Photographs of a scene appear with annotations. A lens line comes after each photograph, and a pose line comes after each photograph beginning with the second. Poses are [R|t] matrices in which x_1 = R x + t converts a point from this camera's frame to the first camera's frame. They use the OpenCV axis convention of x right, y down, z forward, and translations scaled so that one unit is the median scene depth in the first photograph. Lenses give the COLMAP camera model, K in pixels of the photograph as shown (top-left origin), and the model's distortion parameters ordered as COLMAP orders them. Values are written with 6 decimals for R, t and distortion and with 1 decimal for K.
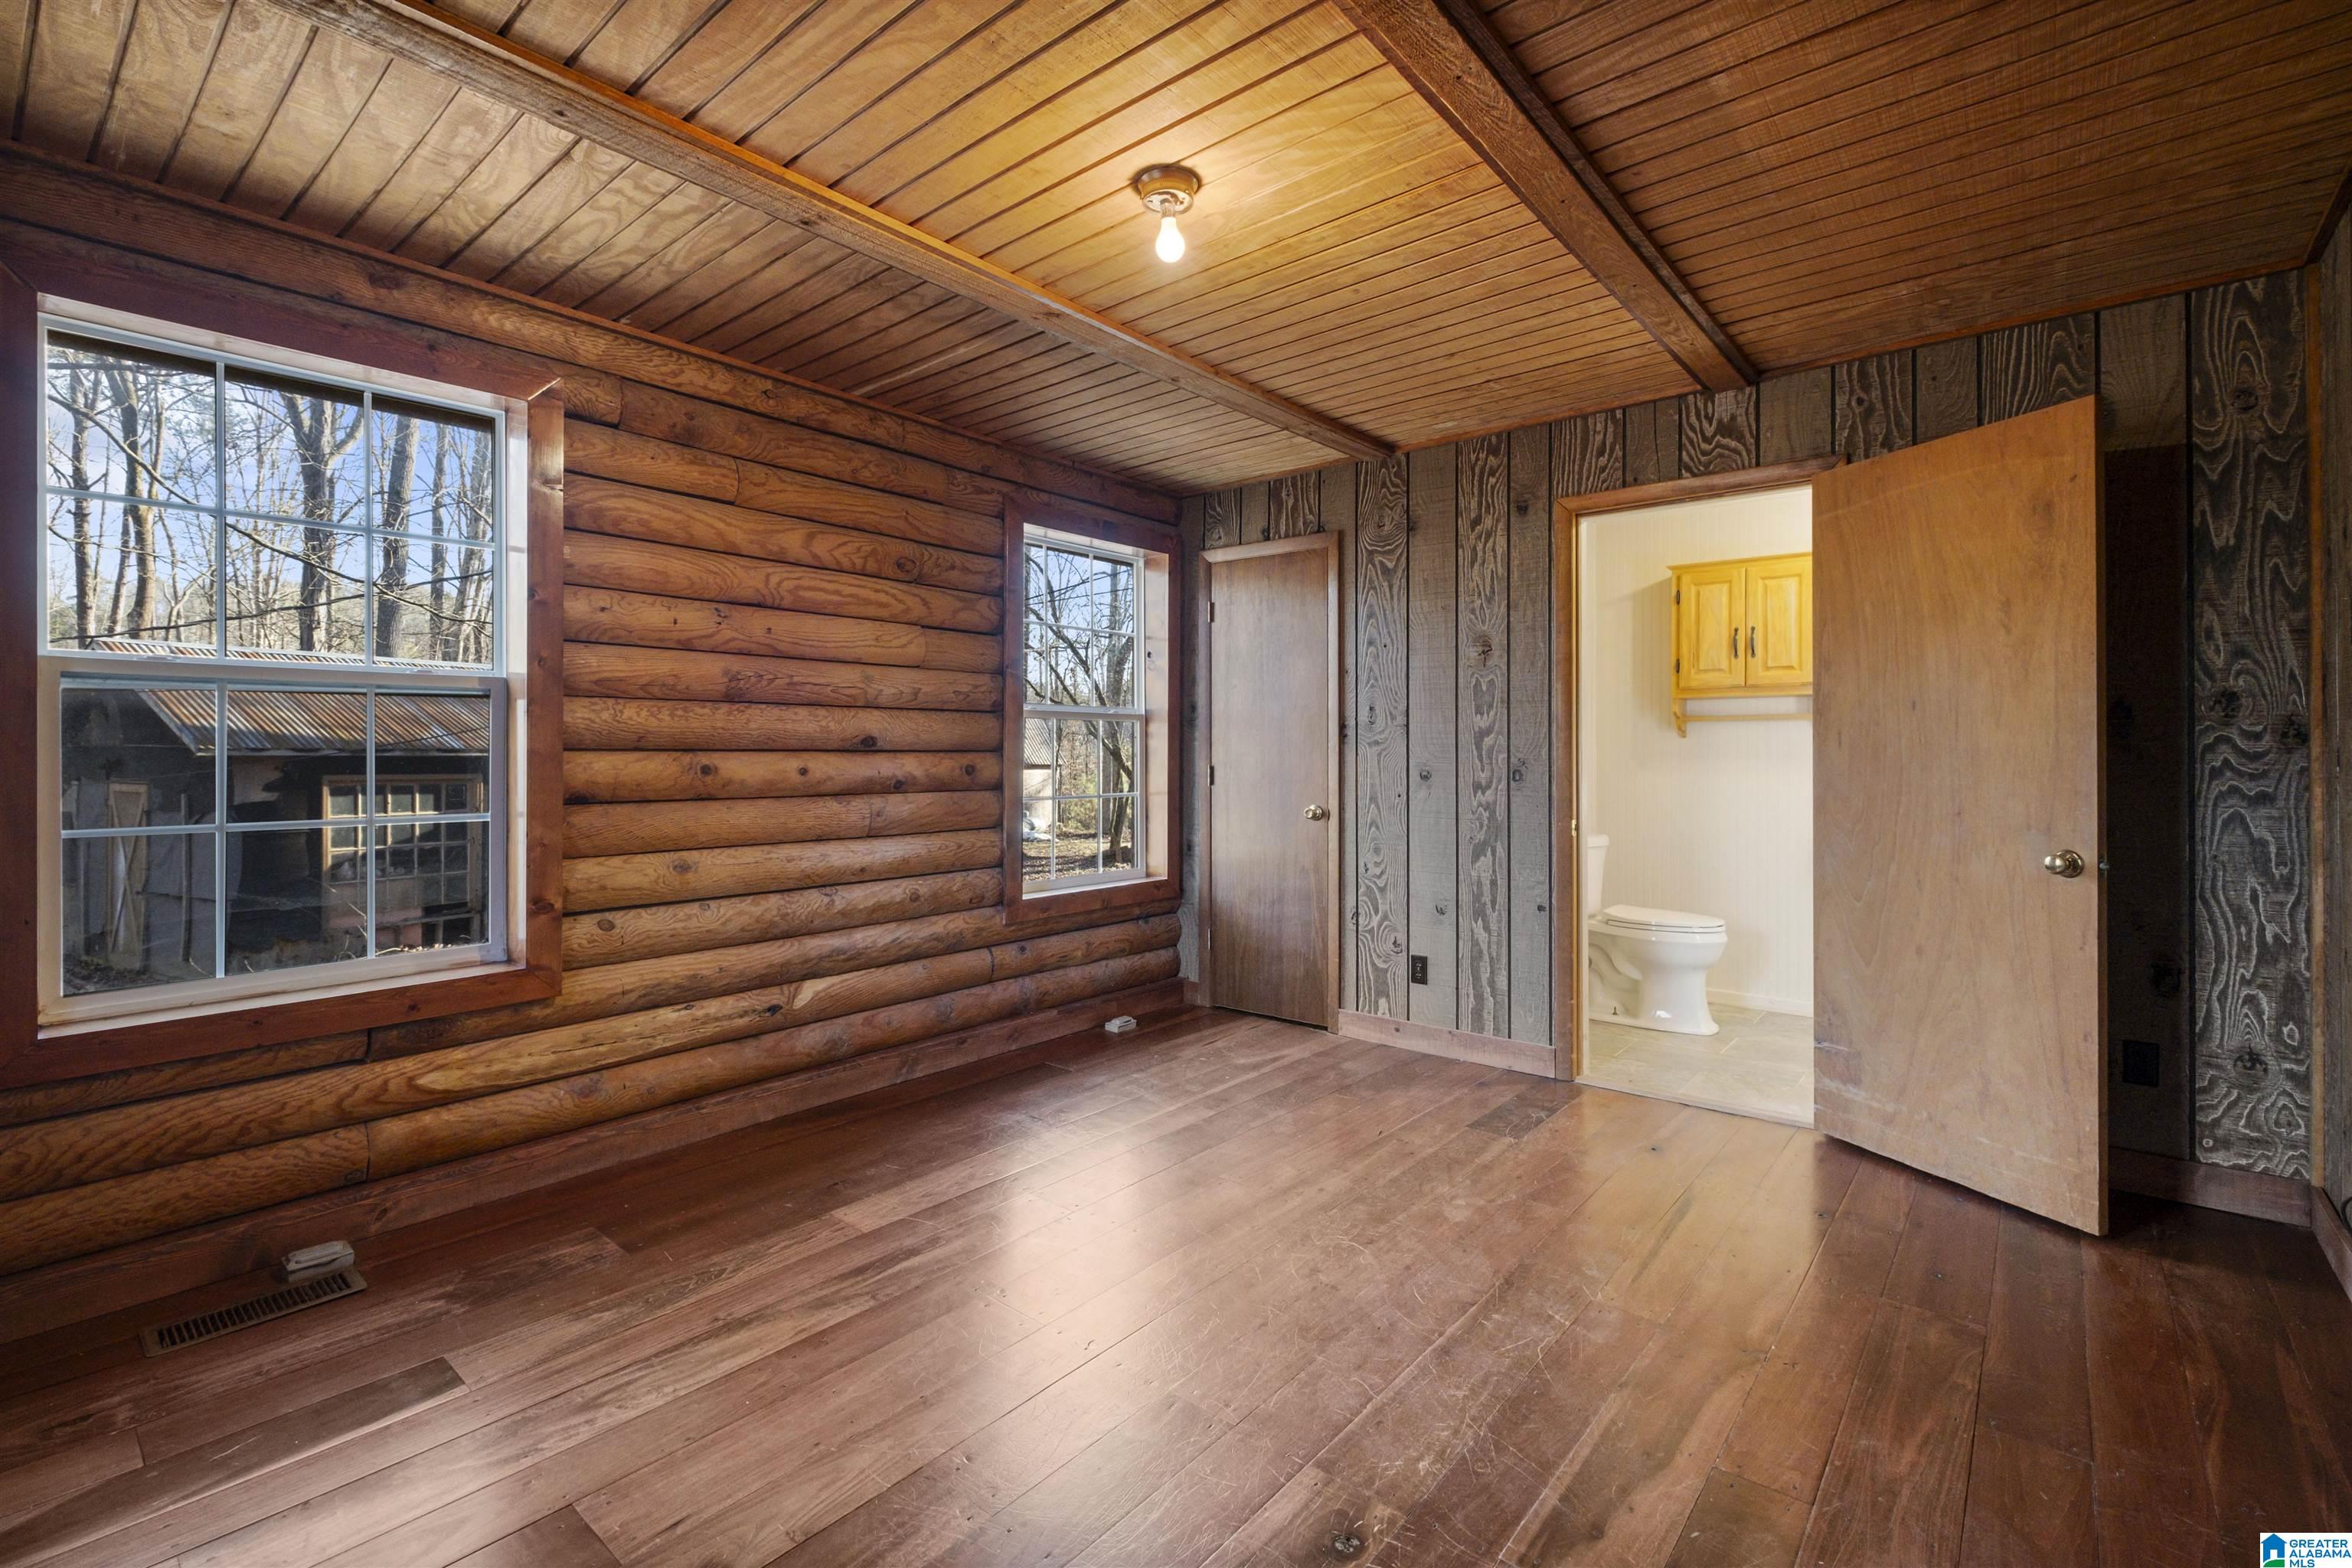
lens RADIAL K [[1049.1, 0, 1174.7], [0, 1049.1, 769.1], [0, 0, 1]] dist [0.017225, -0.009445]
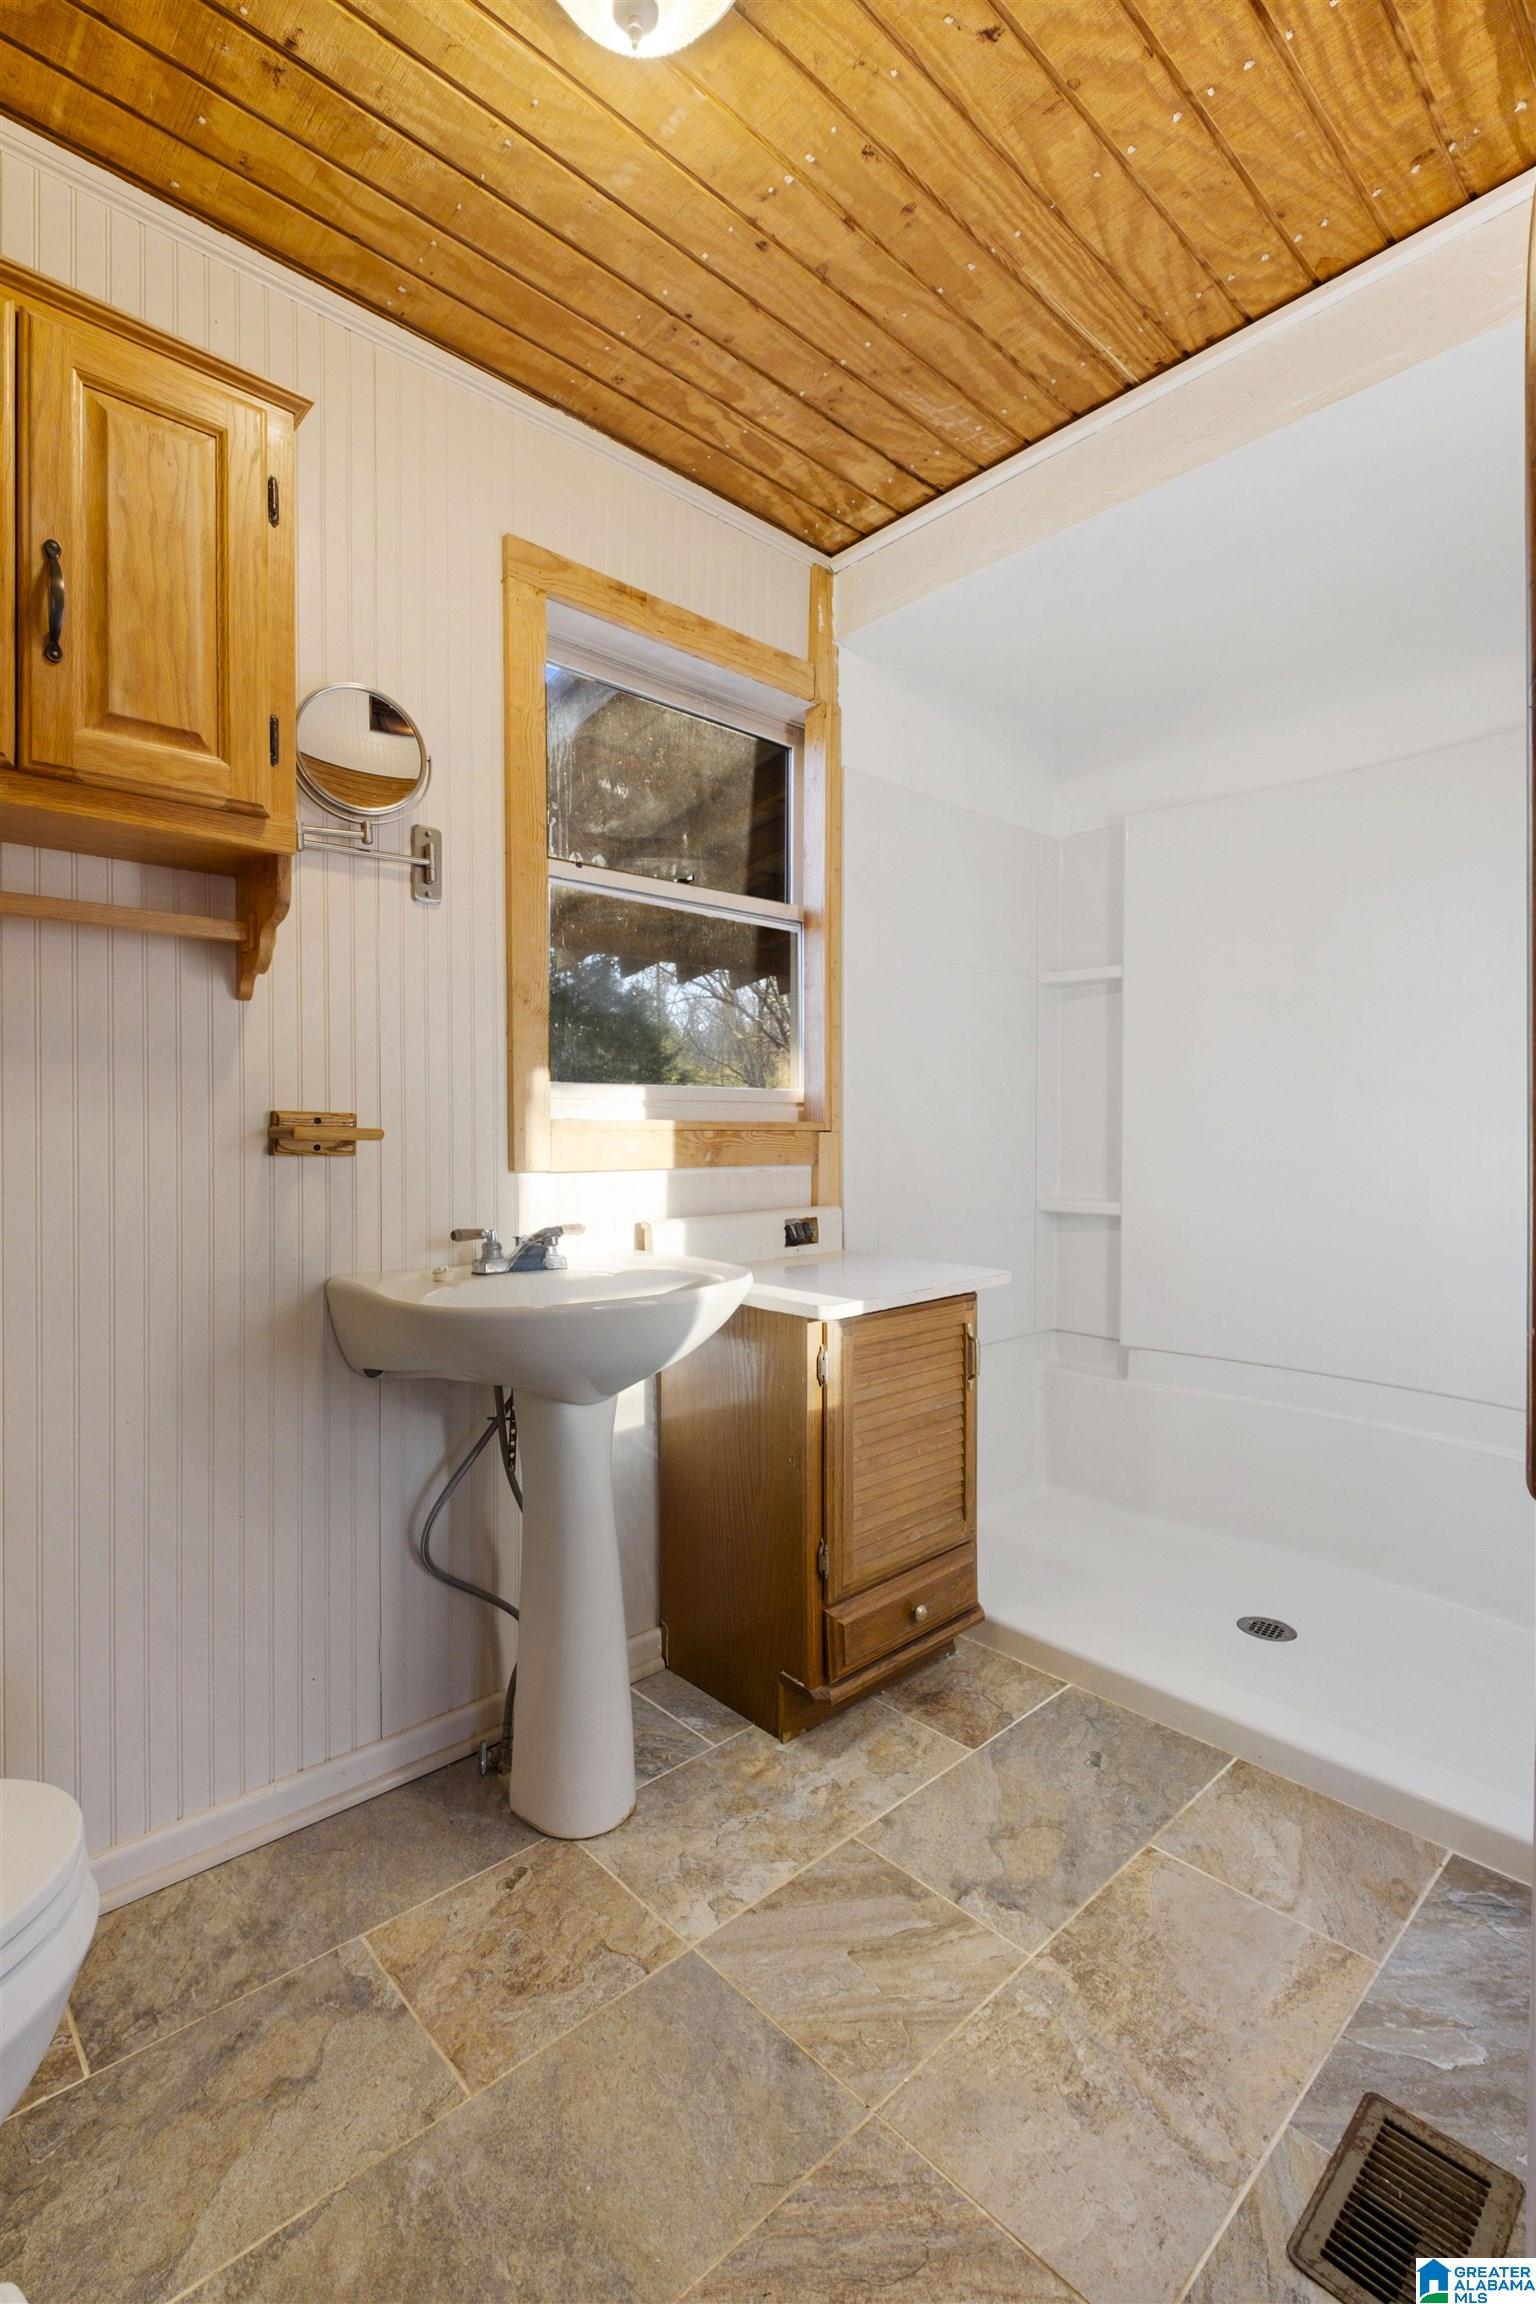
lens RADIAL K [[1027.7, 0, 766.5], [0, 1027.7, 1143.3], [0, 0, 1]] dist [0.017225, -0.009445]
pose [[0.126558, -0.008172, 0.991925, 0.308269], [0.005502, 0.999956, 0.007536, 0.017993], [-0.991944, 0.004503, 0.126598, 0.790086]]
